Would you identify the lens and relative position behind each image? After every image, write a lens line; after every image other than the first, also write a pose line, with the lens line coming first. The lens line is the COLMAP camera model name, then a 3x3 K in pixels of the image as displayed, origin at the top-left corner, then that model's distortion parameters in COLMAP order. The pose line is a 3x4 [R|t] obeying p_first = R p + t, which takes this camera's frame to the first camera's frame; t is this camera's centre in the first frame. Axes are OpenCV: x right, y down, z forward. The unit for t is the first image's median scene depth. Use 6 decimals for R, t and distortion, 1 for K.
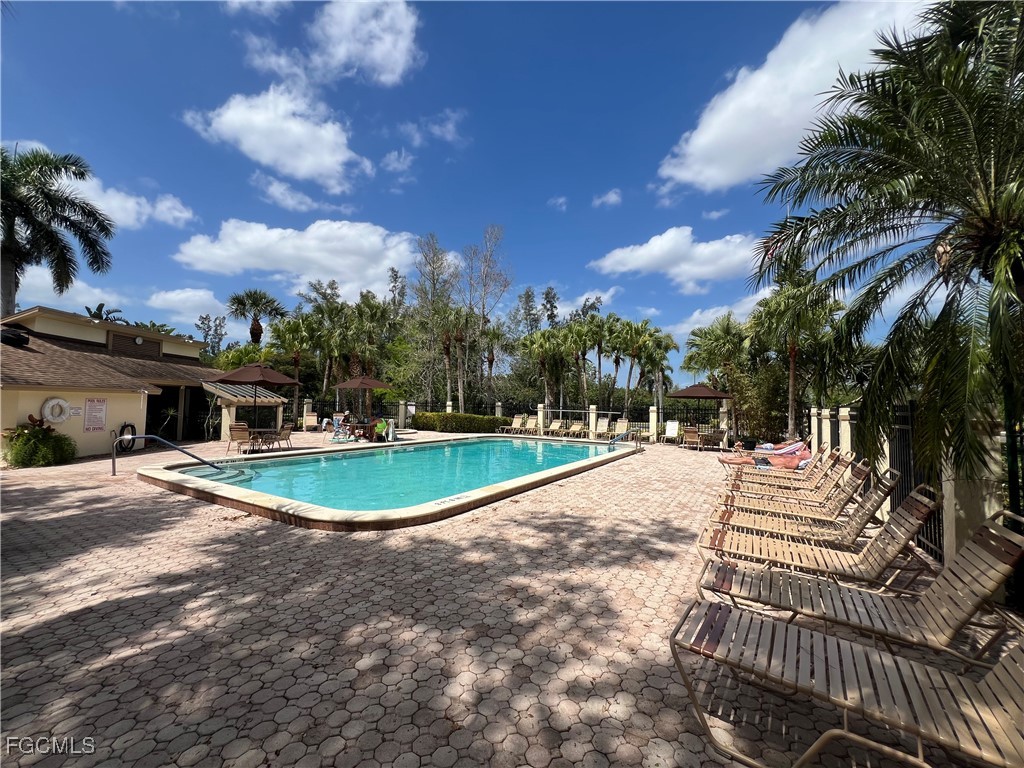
lens RADIAL K [[413.7, 0, 512.0], [0, 413.7, 384.0], [0, 0, 1]] dist [0.027415, 0.000020]
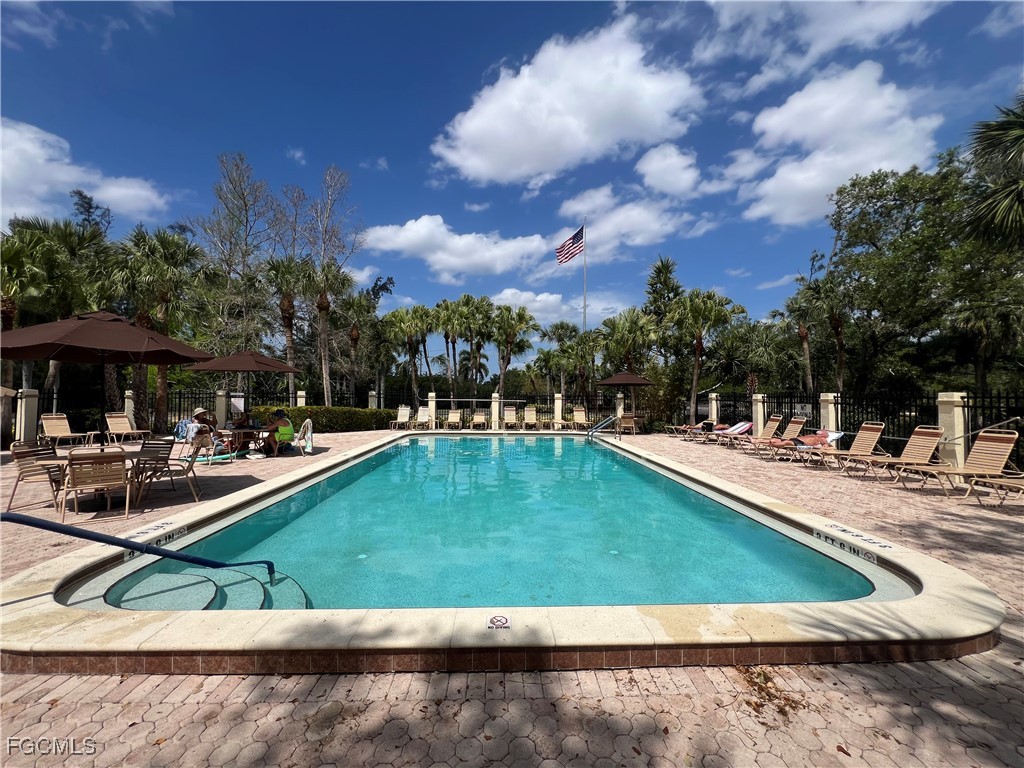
lens RADIAL K [[422.2, 0, 510.8], [0, 422.2, 431.8], [0, 0, 1]] dist [-0.031174, 0.000024]
pose [[0.849982, -0.061482, 0.523211, -0.229999], [-0.013502, 0.990298, 0.138303, 0.007945], [-0.526638, -0.124619, 0.840906, 0.187039]]
